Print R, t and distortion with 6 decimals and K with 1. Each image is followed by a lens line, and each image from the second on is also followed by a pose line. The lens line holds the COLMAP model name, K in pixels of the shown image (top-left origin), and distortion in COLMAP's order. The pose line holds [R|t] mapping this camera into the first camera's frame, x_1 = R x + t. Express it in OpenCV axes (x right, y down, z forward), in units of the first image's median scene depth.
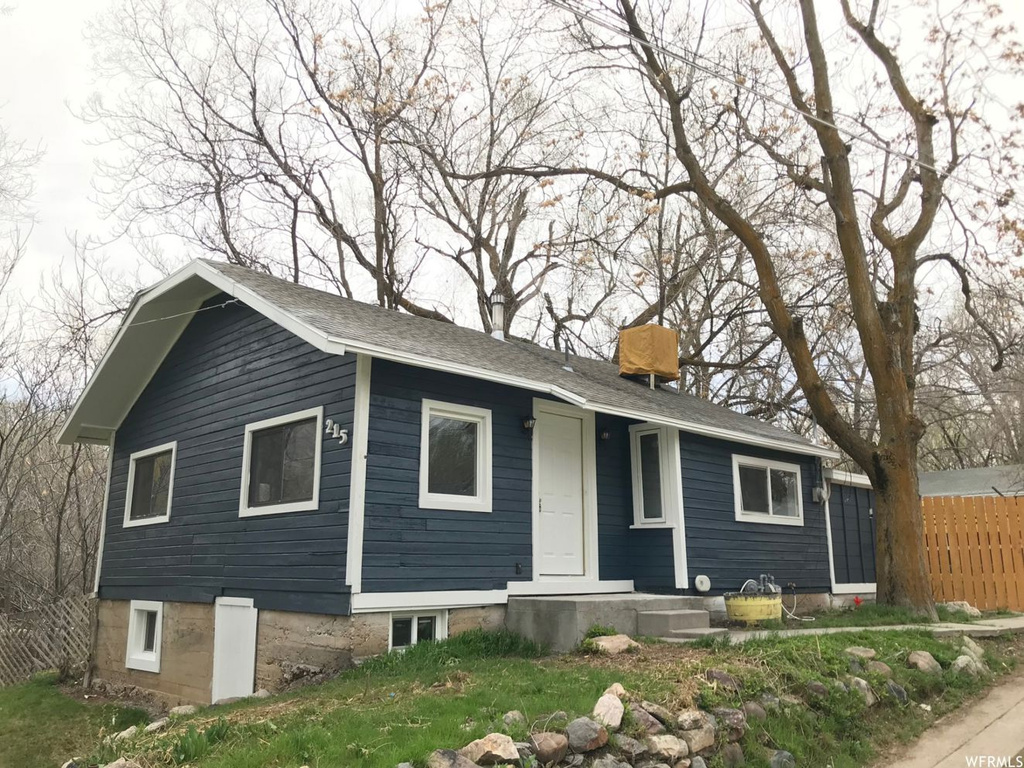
lens RADIAL K [[842.5, 0, 508.2], [0, 842.5, 383.3], [0, 0, 1]] dist [0.078055, -0.096696]
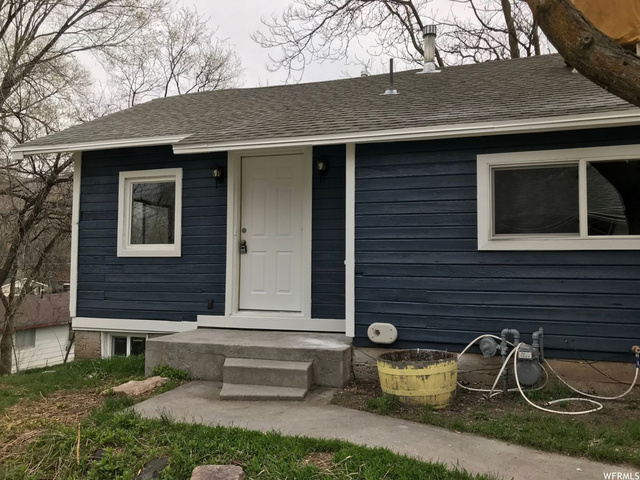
lens RADIAL K [[526.6, 0, 317.7], [0, 526.6, 239.5], [0, 0, 1]] dist [0.078055, -0.096696]
pose [[0.469972, -0.046042, -0.881479, 0.708458], [0.187110, 0.981140, 0.048513, 0.128780], [0.862621, -0.187734, 0.469724, 0.816568]]
